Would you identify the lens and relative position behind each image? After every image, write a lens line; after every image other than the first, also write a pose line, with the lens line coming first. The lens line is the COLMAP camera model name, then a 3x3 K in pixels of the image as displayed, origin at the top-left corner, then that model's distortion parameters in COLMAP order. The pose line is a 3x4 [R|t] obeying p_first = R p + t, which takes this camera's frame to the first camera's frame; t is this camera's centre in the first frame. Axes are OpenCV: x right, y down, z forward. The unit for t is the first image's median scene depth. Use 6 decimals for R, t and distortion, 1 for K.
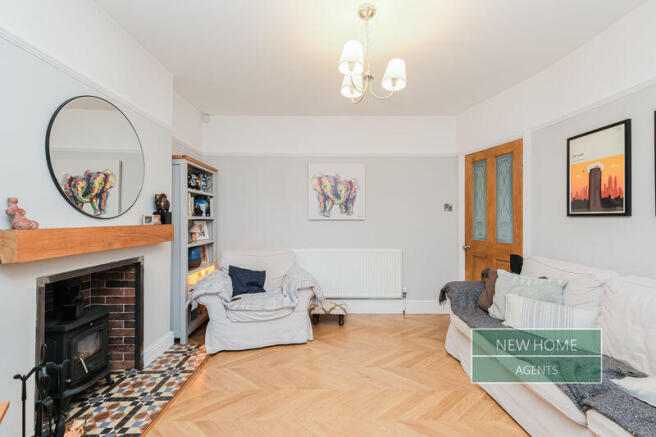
lens RADIAL K [[283.0, 0, 328.0], [0, 283.0, 218.5], [0, 0, 1]] dist [0.000262, 0.000003]
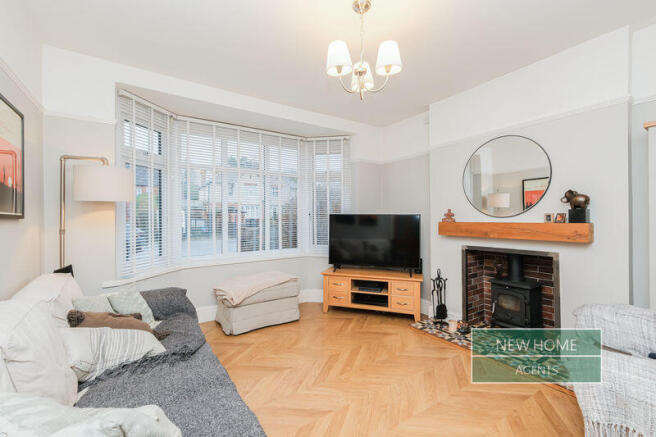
lens RADIAL K [[283.0, 0, 328.0], [0, 283.0, 218.5], [0, 0, 1]] dist [0.000262, 0.000003]
pose [[-0.839310, 0.009767, -0.543566, 0.779066], [0.010527, 0.999943, 0.001714, -0.003830], [0.543552, -0.004283, -0.839365, 1.773510]]
